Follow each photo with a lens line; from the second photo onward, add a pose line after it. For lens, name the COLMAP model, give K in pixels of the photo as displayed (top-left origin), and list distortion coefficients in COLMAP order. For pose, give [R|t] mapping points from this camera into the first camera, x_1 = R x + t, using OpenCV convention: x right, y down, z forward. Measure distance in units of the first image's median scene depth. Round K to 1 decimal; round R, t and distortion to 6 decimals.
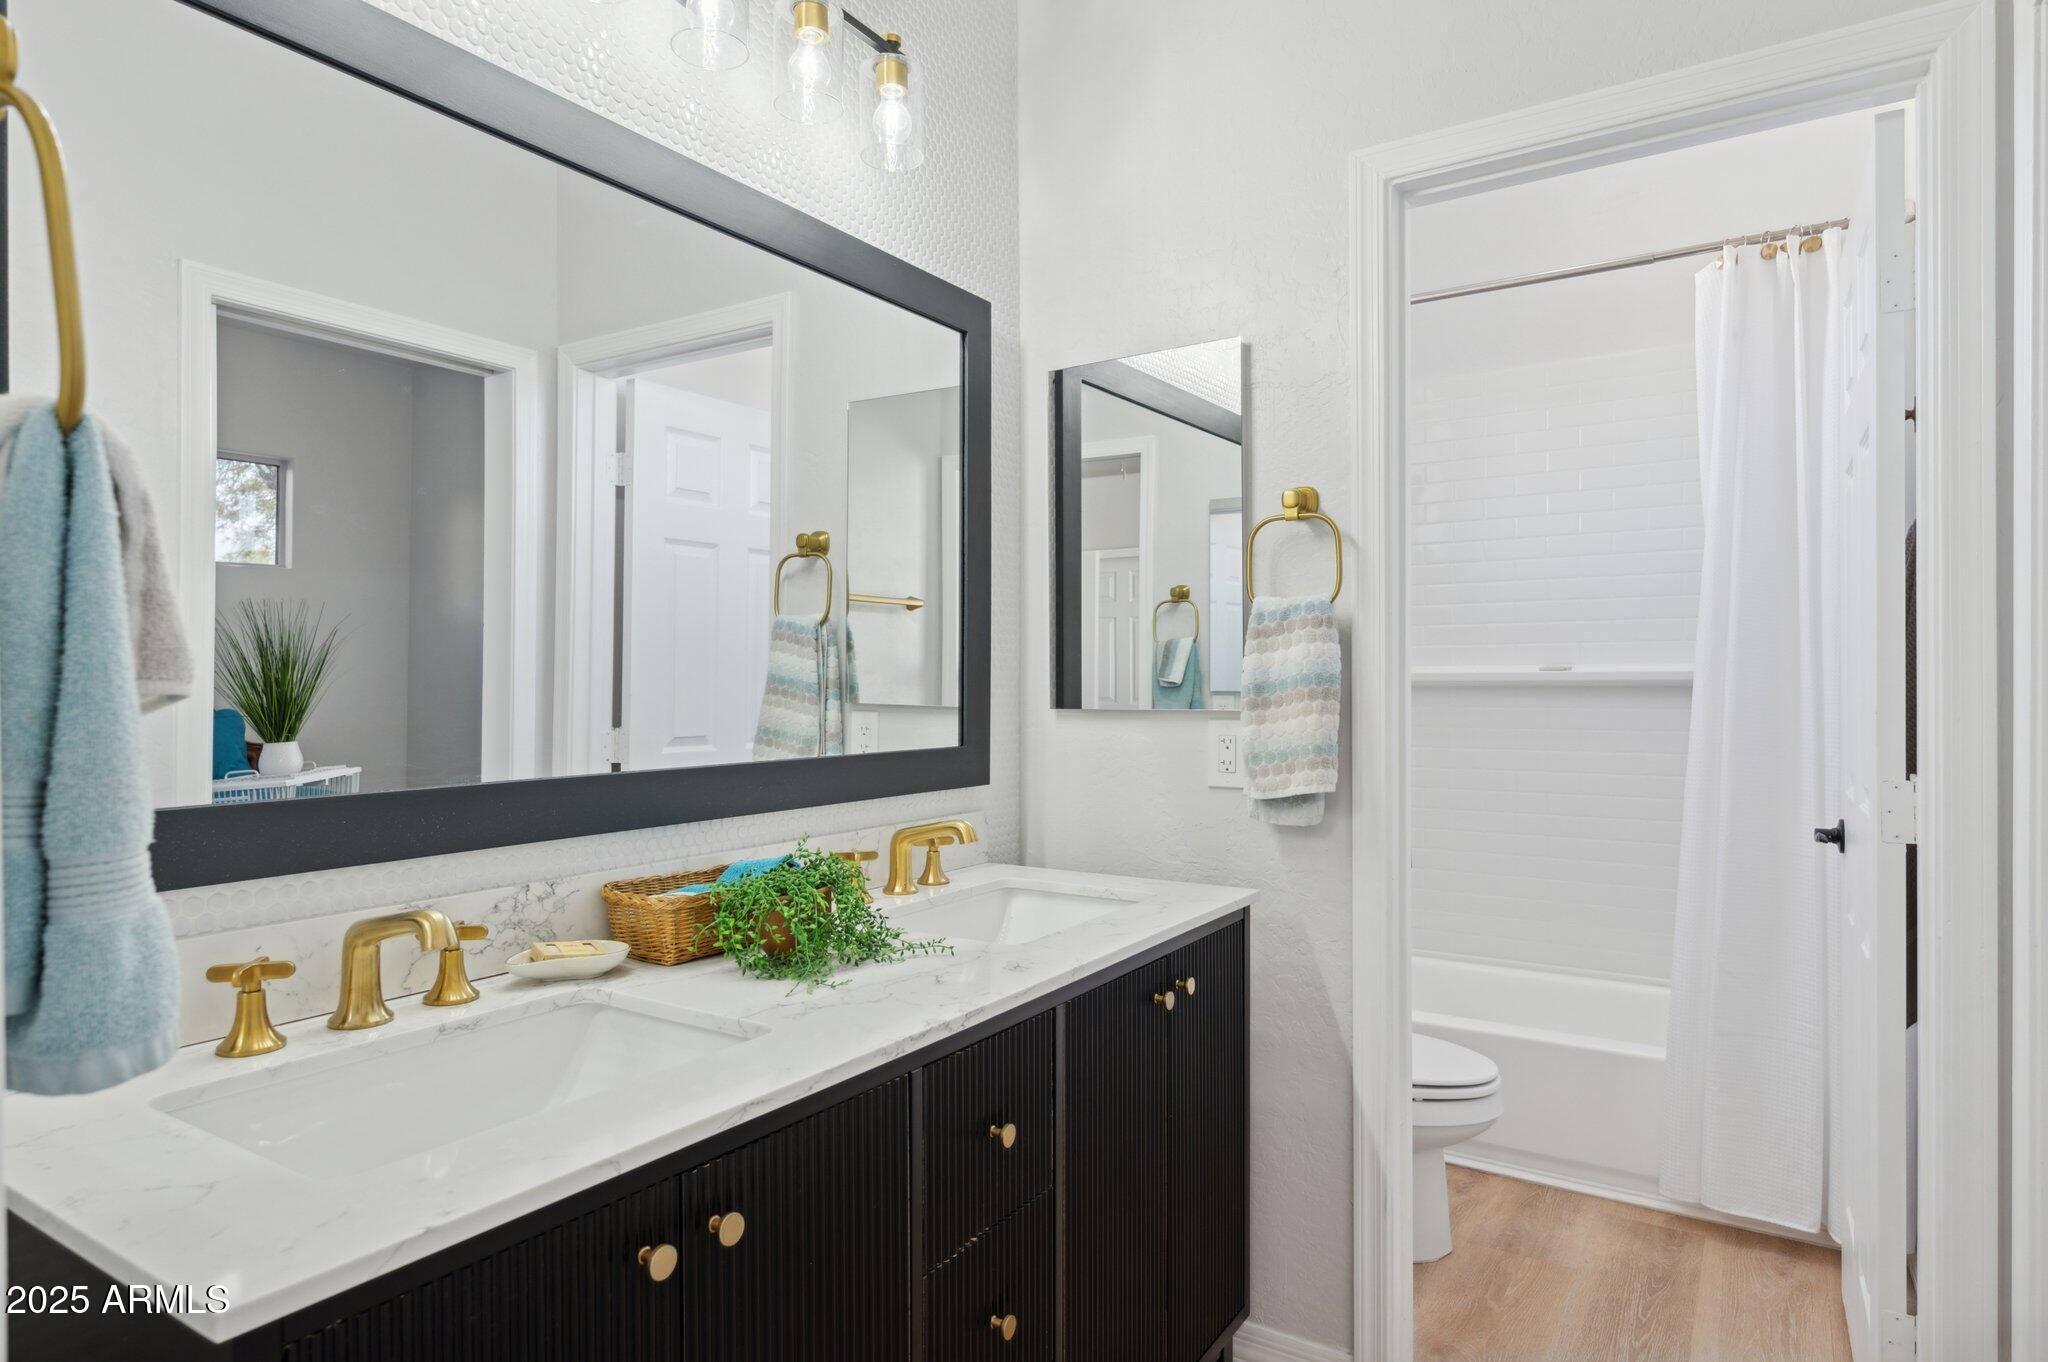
lens RADIAL K [[1198.5, 0, 1025.3], [0, 1198.5, 680.1], [0, 0, 1]] dist [-0.004150, -0.001499]
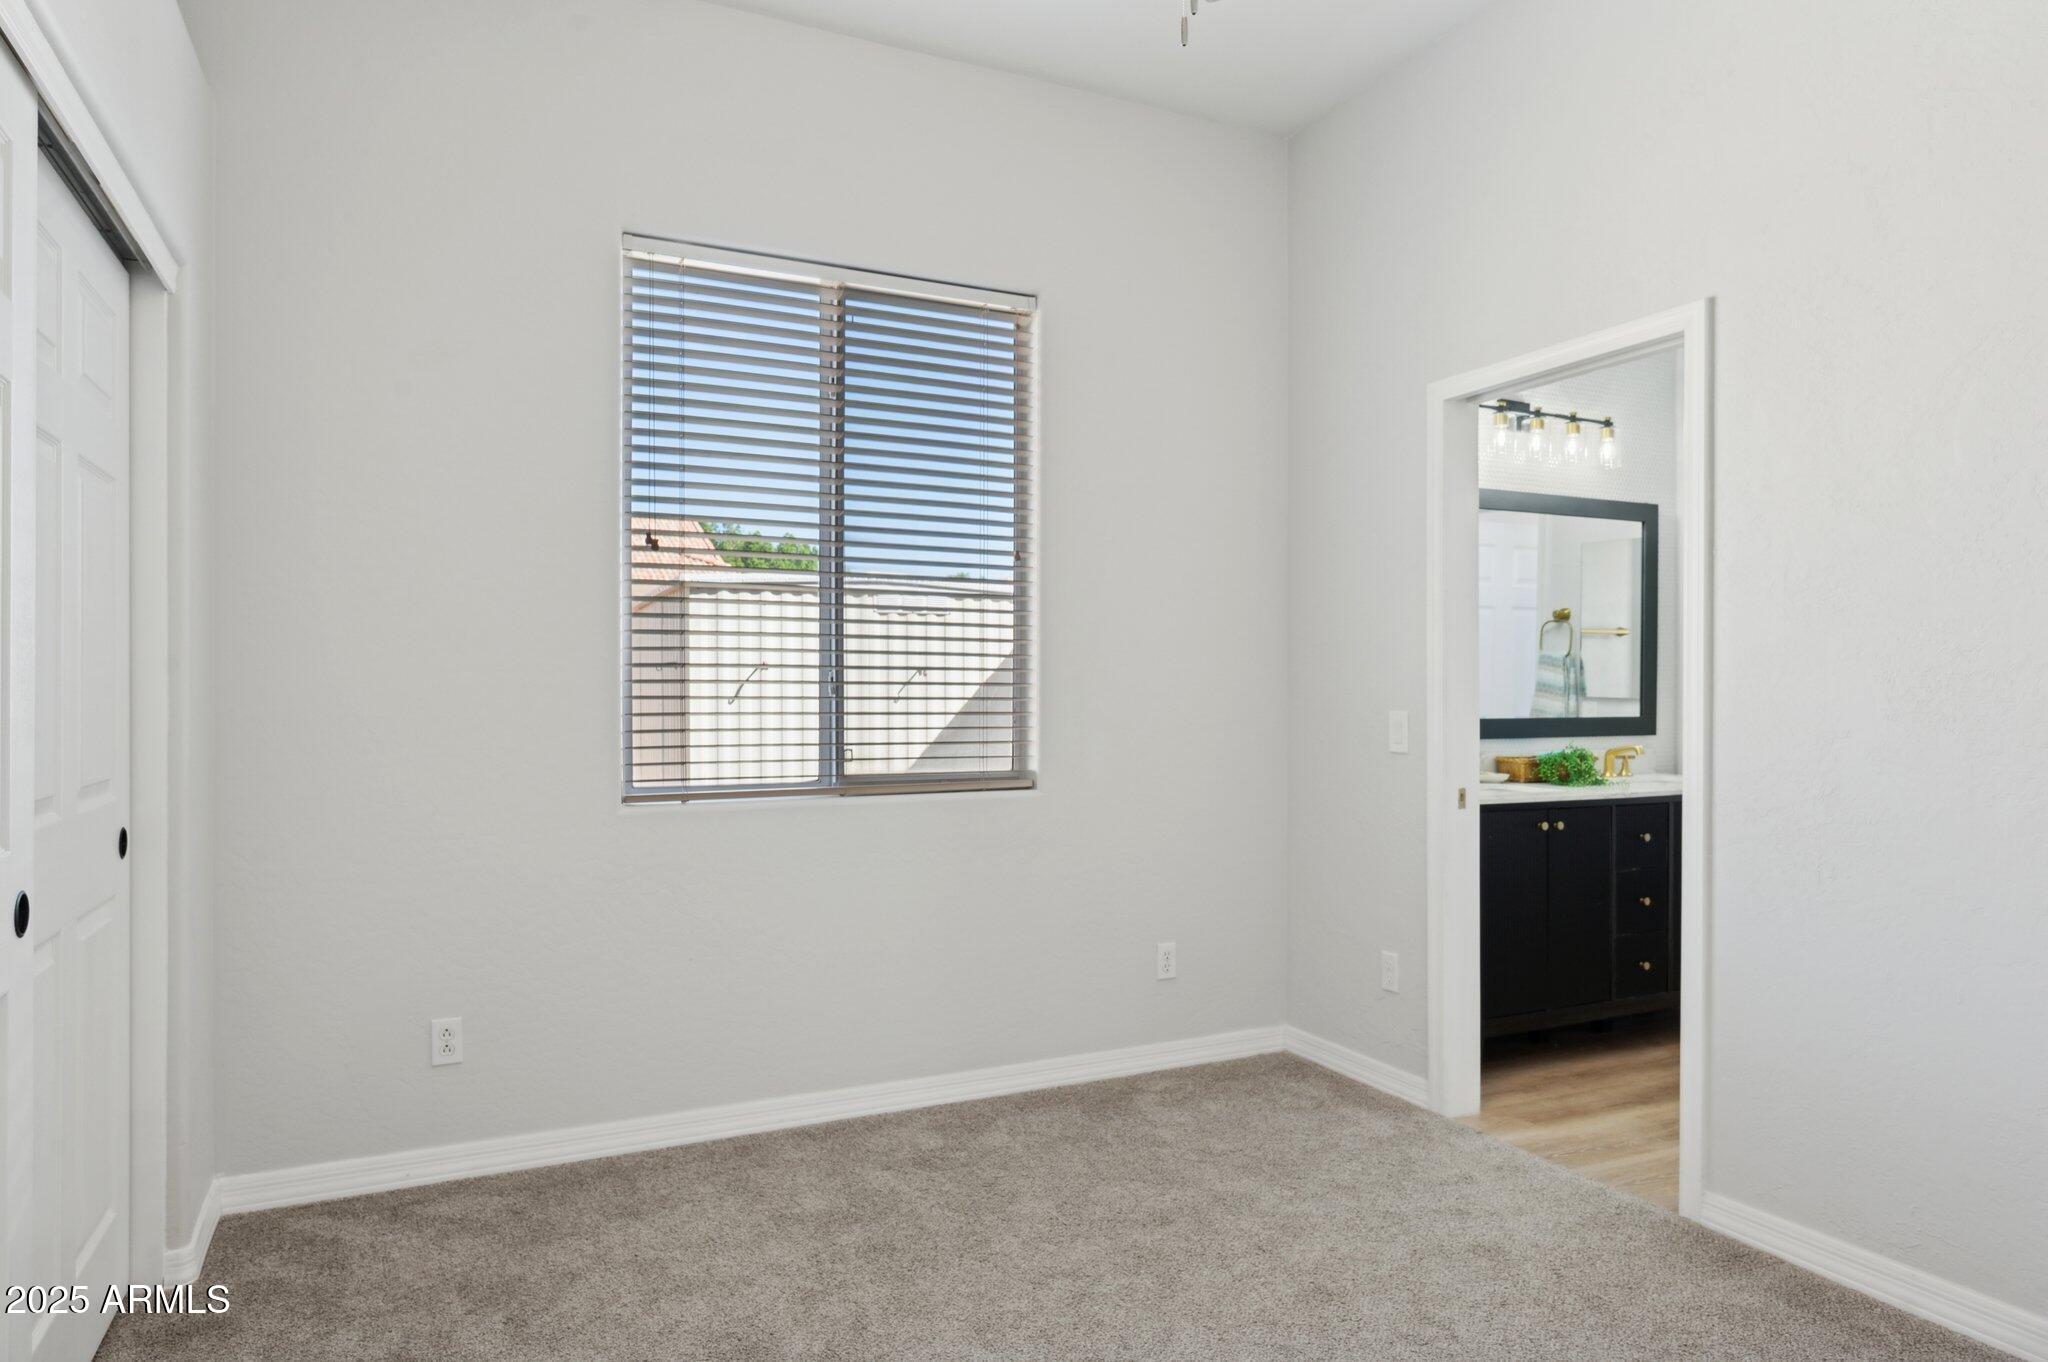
lens RADIAL K [[1259.3, 0, 1028.5], [0, 1259.3, 689.7], [0, 0, 1]] dist [0.005315, 0.000330]
pose [[0.858238, 0.005843, -0.513219, 0.139354], [-0.002228, 0.999968, 0.007659, -0.005960], [0.513248, -0.005430, 0.858223, -1.276044]]
